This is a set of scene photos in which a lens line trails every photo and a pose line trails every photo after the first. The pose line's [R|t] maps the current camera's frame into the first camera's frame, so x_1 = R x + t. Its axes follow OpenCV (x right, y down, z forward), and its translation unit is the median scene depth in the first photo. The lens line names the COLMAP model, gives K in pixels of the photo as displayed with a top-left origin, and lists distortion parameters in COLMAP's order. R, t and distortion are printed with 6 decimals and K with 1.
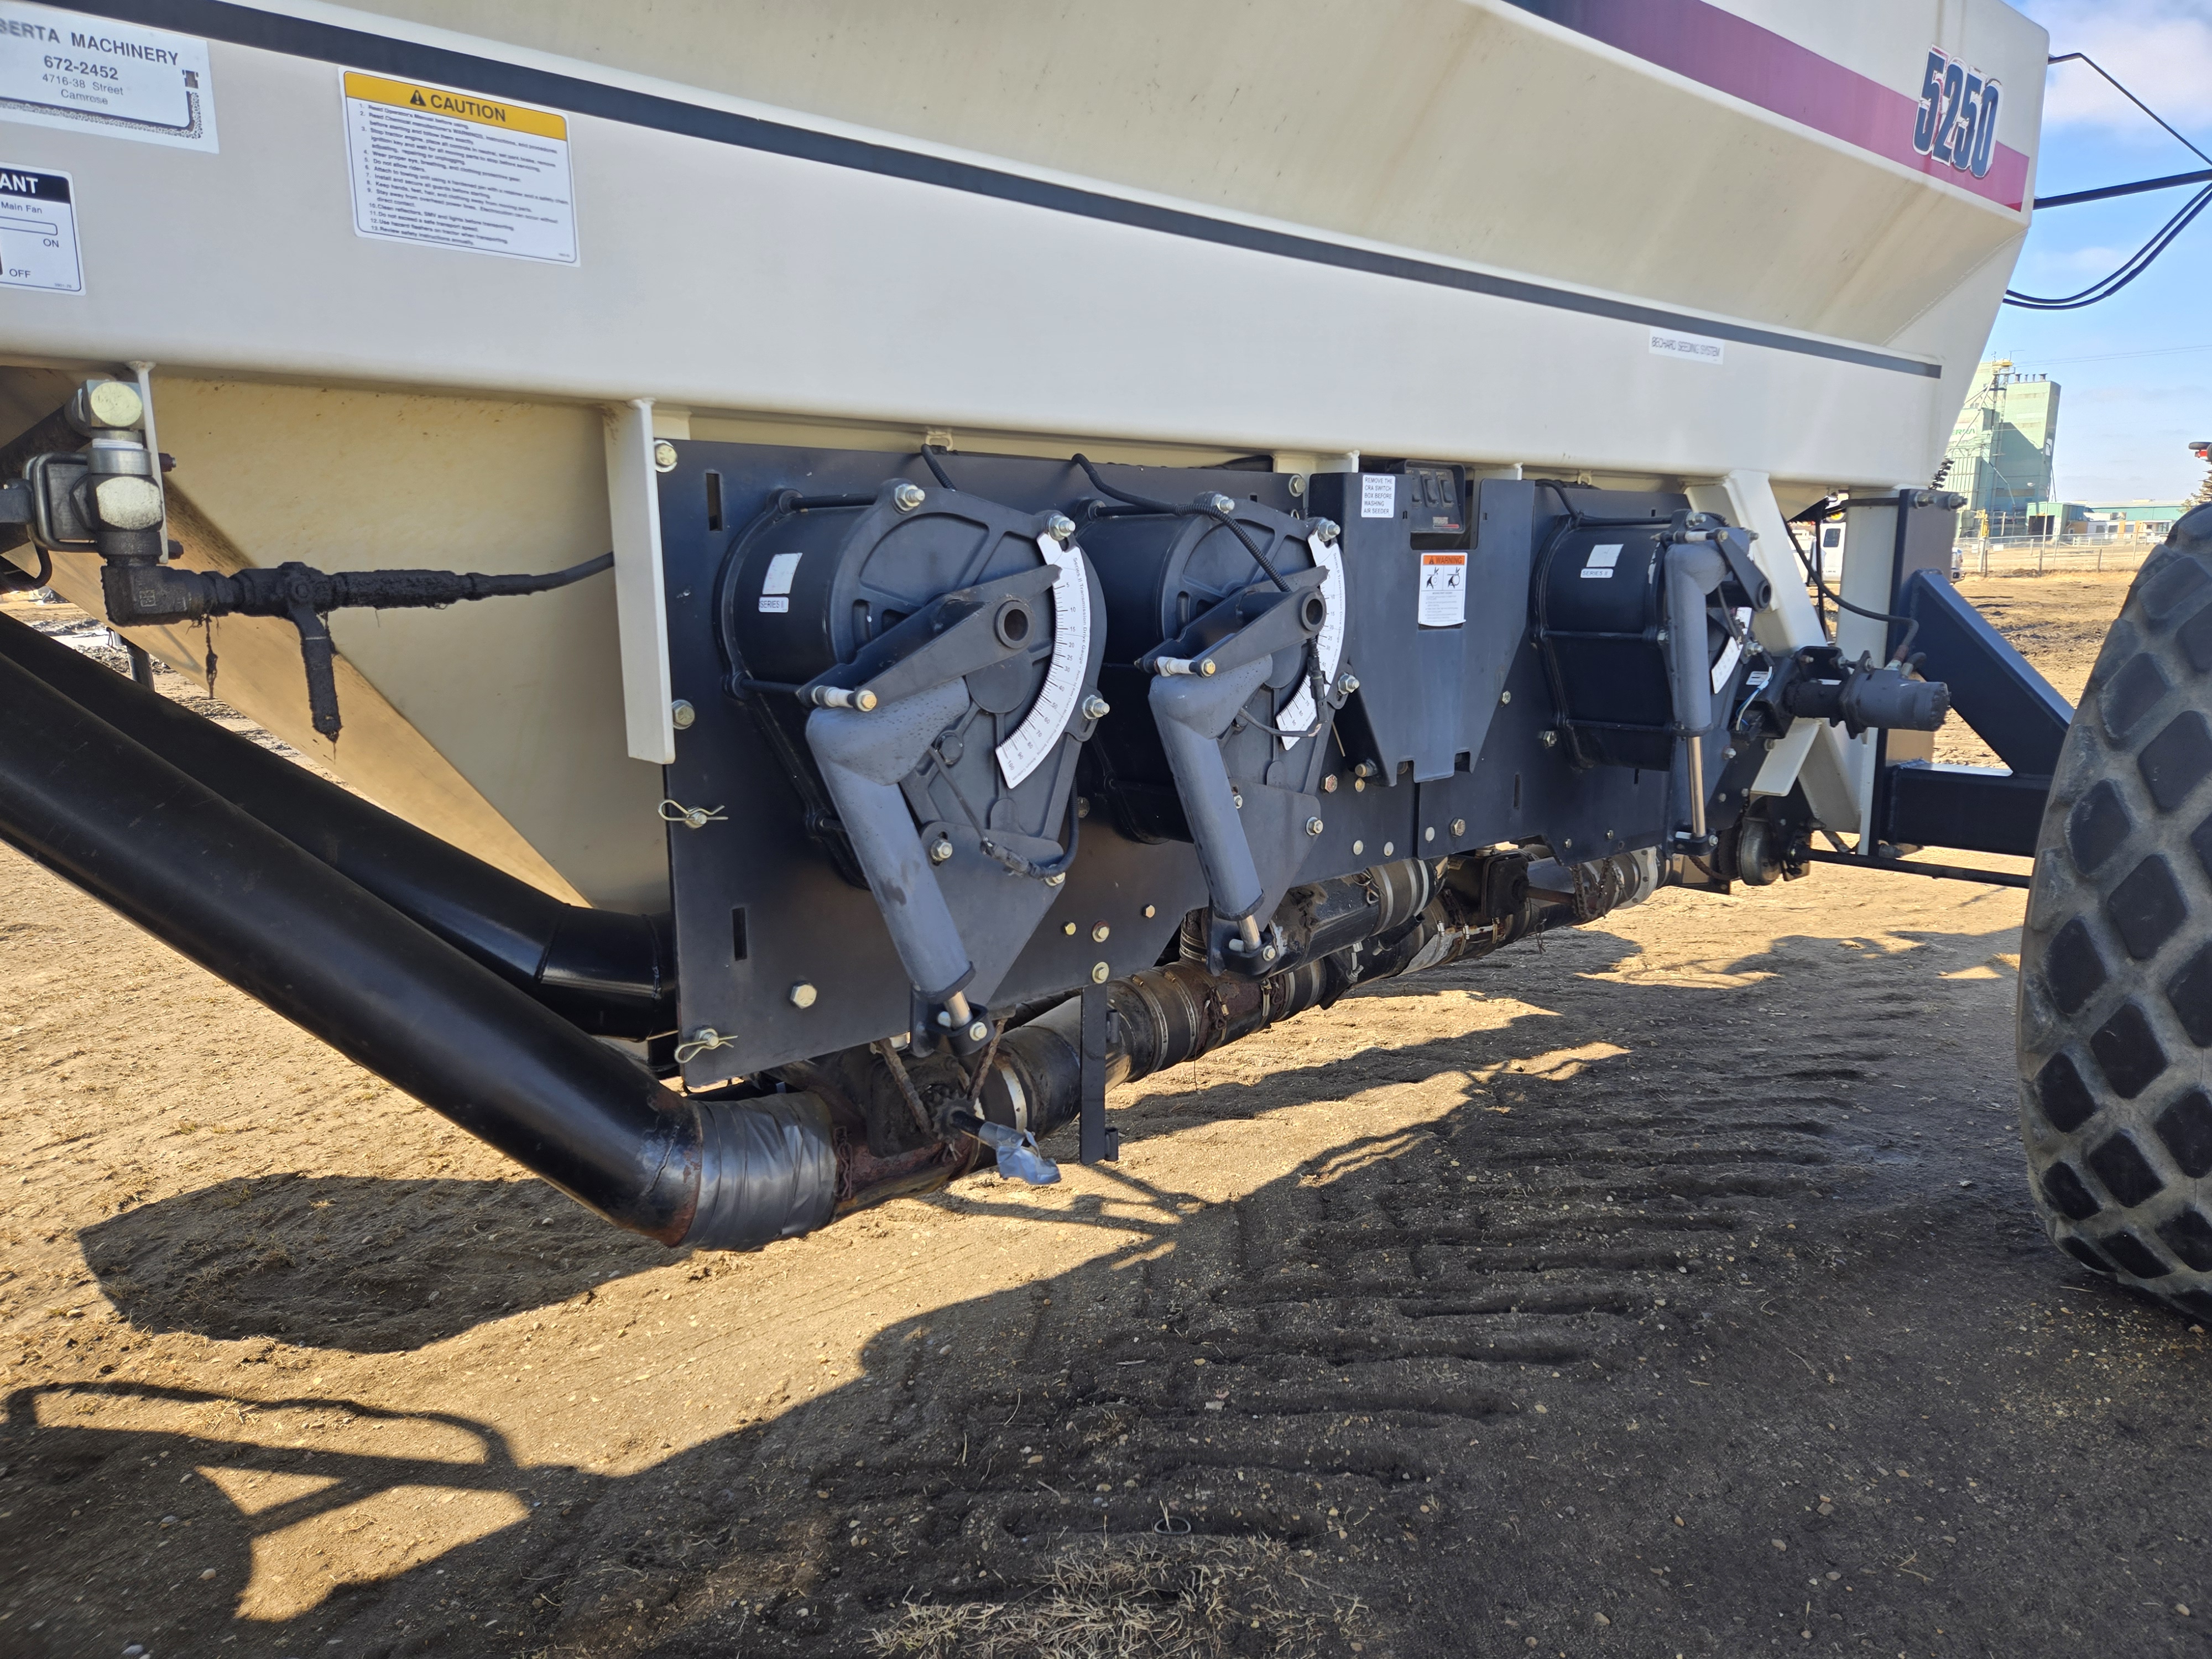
lens RADIAL K [[1492.3, 0, 1106.8], [0, 1492.3, 828.5], [0, 0, 1]] dist [0.032792, -0.014555]
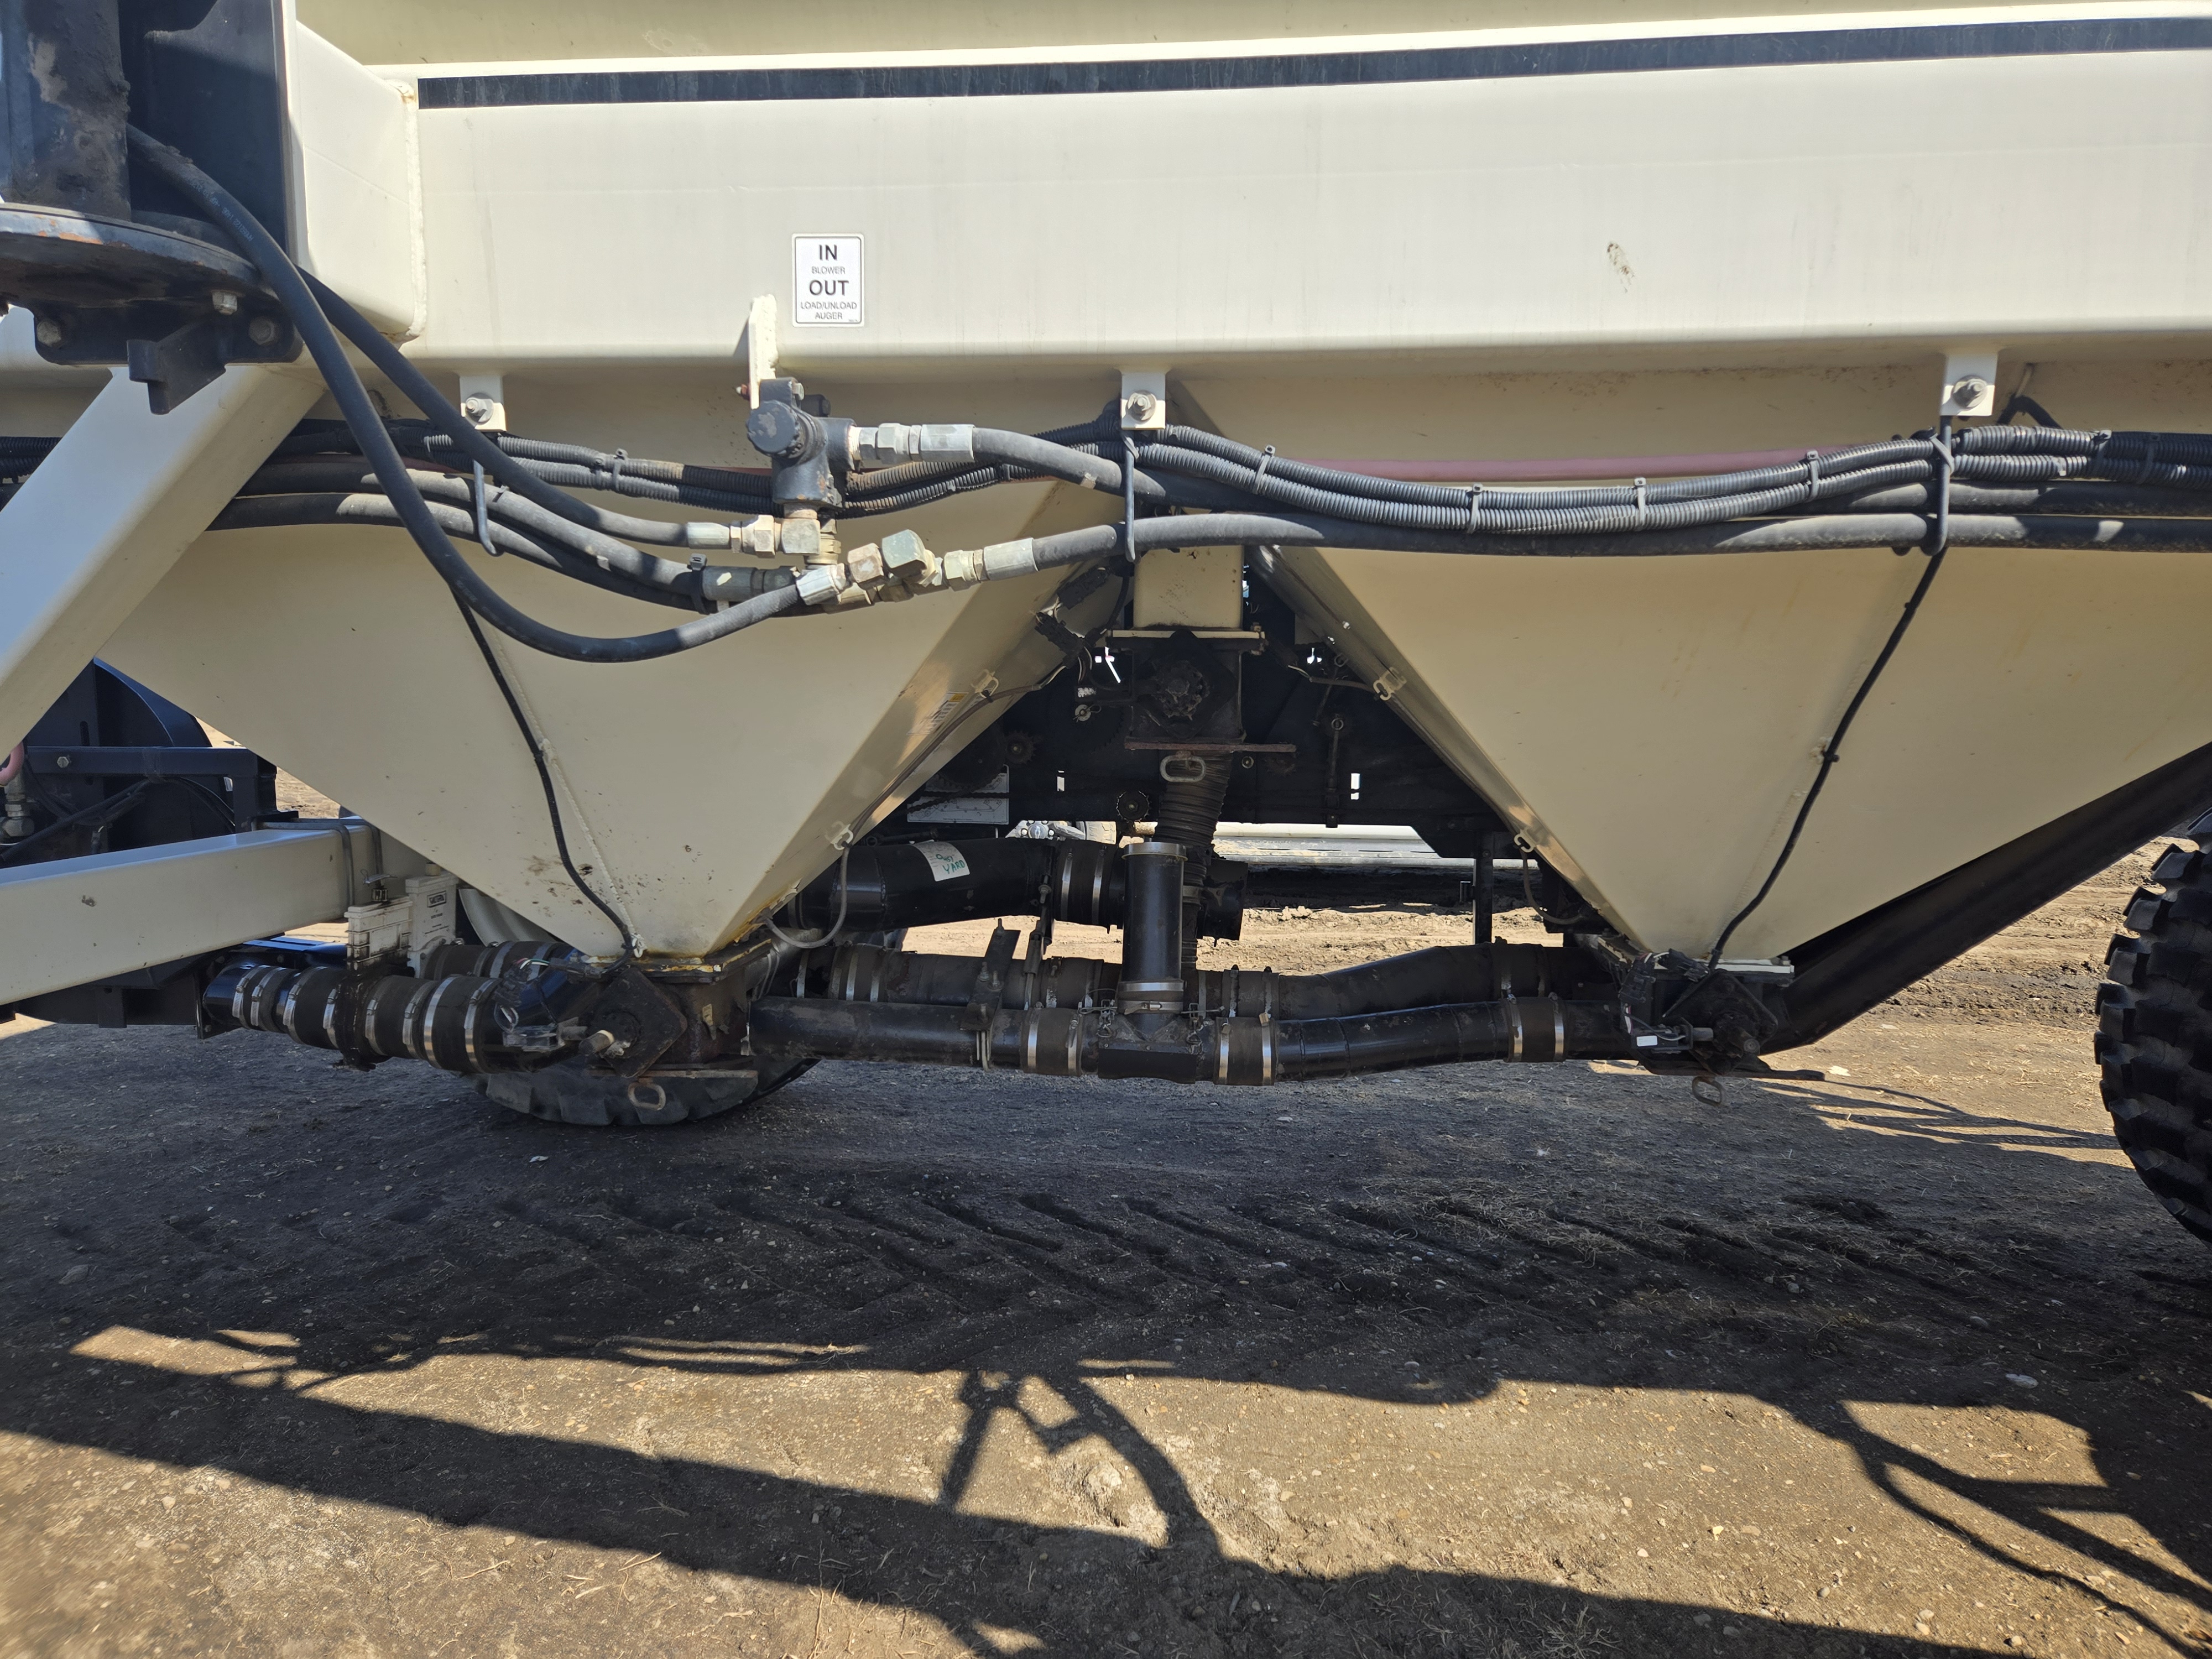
lens RADIAL K [[1492.3, 0, 1105.8], [0, 1492.3, 835.5], [0, 0, 1]] dist [0.032792, -0.014555]
pose [[-0.688047, -0.070404, 0.722243, -0.589795], [0.120988, 0.970222, 0.209836, -0.210108], [-0.715509, 0.231760, -0.659040, 1.518494]]
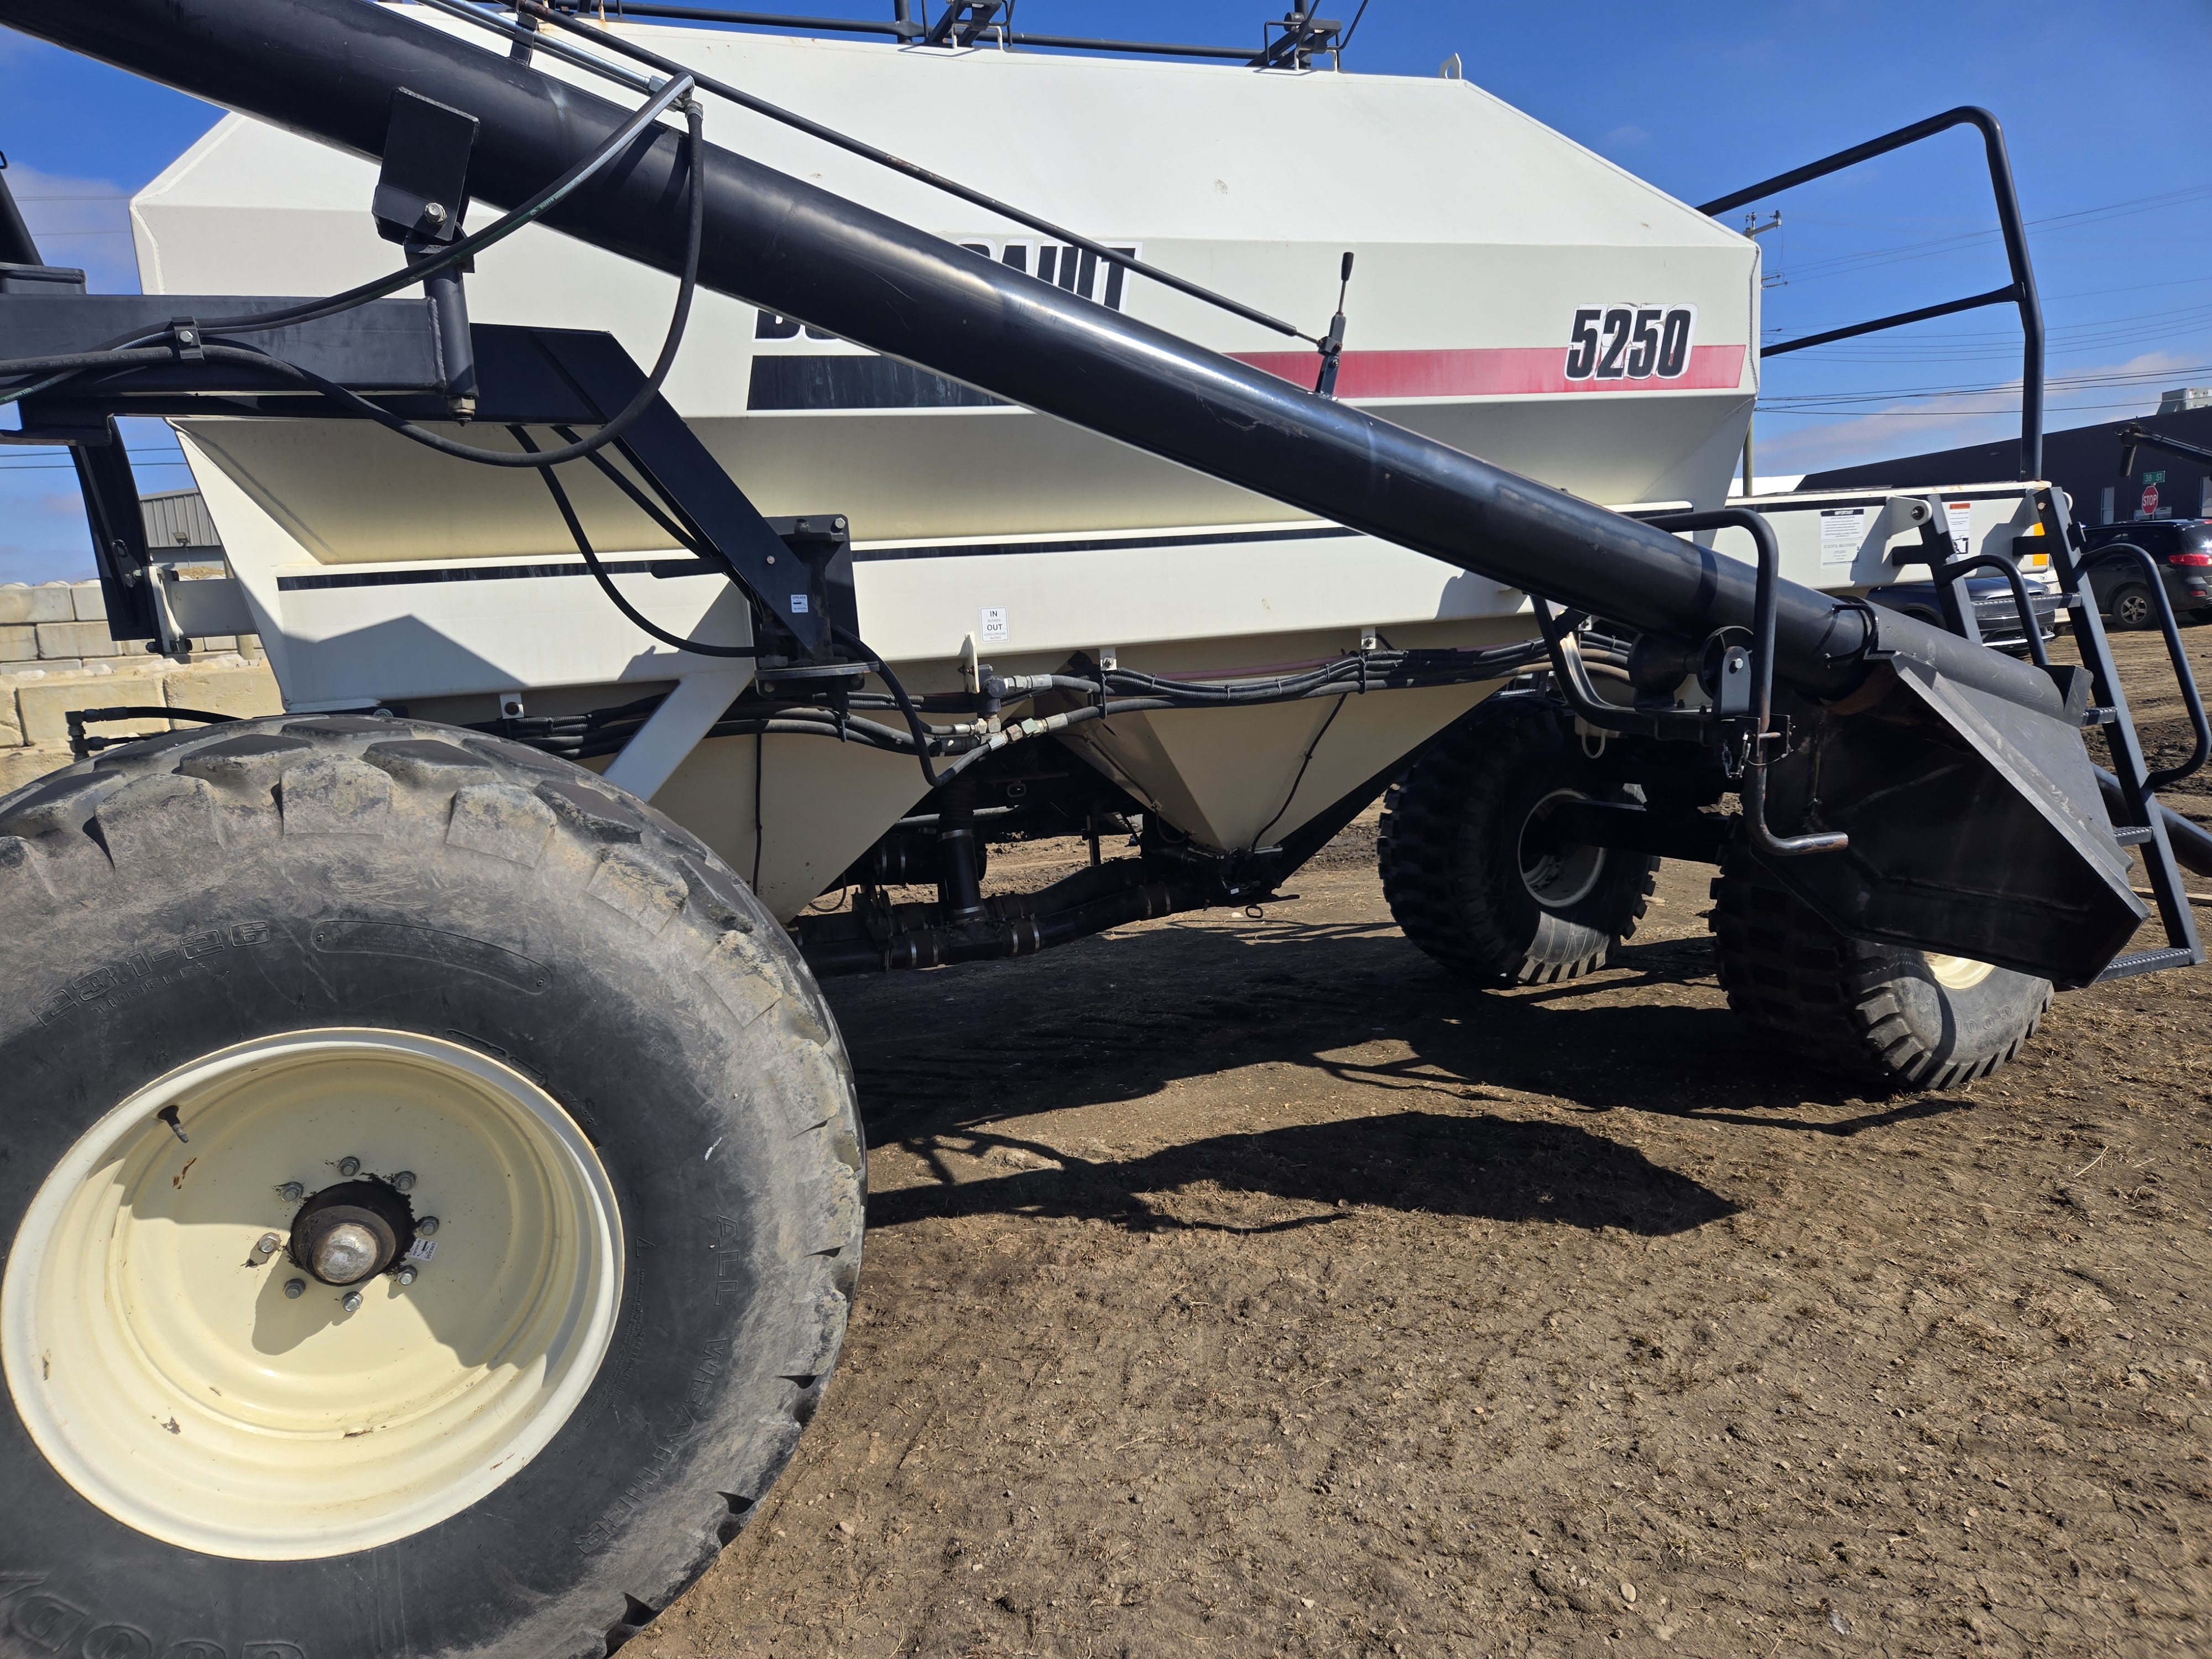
lens RADIAL K [[1492.3, 0, 1103.6], [0, 1492.3, 825.6], [0, 0, 1]] dist [0.032792, -0.014555]
pose [[-0.940522, 0.027389, 0.338626, -0.653887], [0.132242, 0.947647, 0.290648, -0.465682], [-0.312938, 0.318142, -0.894905, 2.294157]]
